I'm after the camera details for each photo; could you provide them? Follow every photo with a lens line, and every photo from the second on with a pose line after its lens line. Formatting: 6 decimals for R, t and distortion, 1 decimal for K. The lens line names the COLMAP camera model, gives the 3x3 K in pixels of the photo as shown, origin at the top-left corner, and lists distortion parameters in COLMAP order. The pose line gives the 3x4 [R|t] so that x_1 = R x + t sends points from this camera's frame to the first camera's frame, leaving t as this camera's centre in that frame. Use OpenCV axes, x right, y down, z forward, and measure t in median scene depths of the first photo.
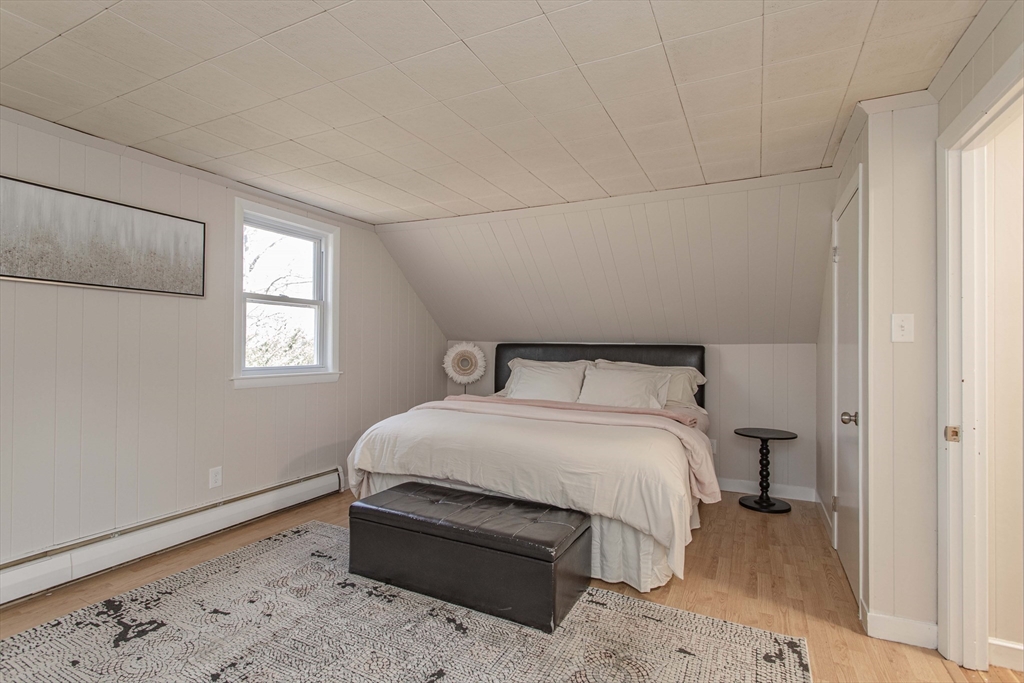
lens RADIAL K [[486.2, 0, 512.3], [0, 486.2, 341.4], [0, 0, 1]] dist [-0.001516, 0.001439]
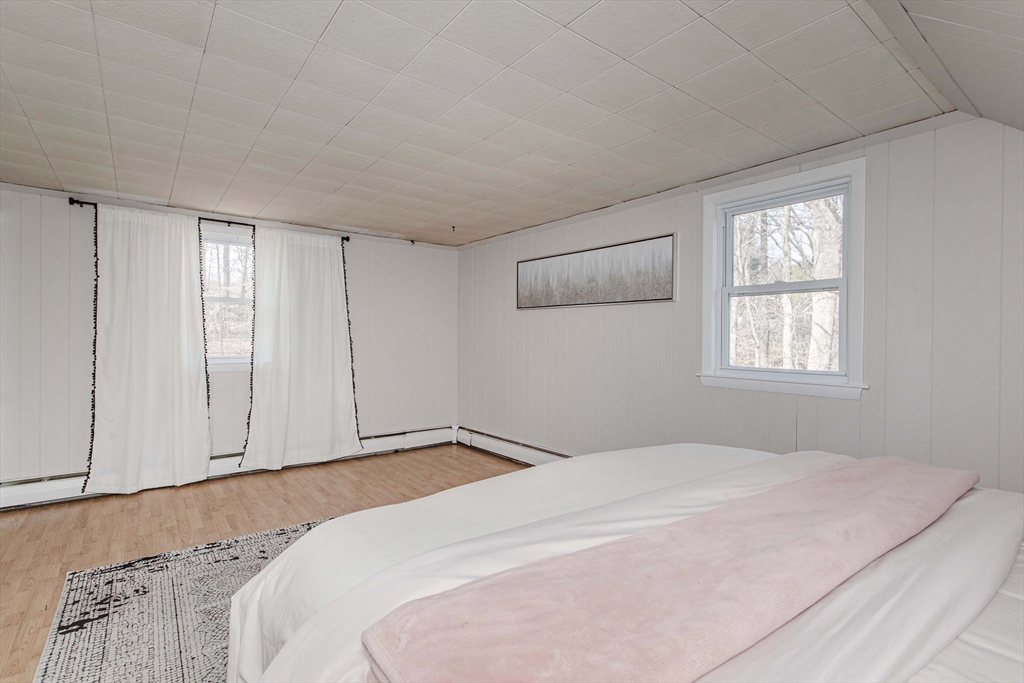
lens RADIAL K [[486.2, 0, 511.2], [0, 486.2, 341.7], [0, 0, 1]] dist [-0.001516, 0.001439]
pose [[-0.440944, -0.004740, -0.897522, 0.596669], [-0.002357, 0.999989, -0.004124, 0.014074], [0.897531, 0.000297, -0.440950, 1.247922]]
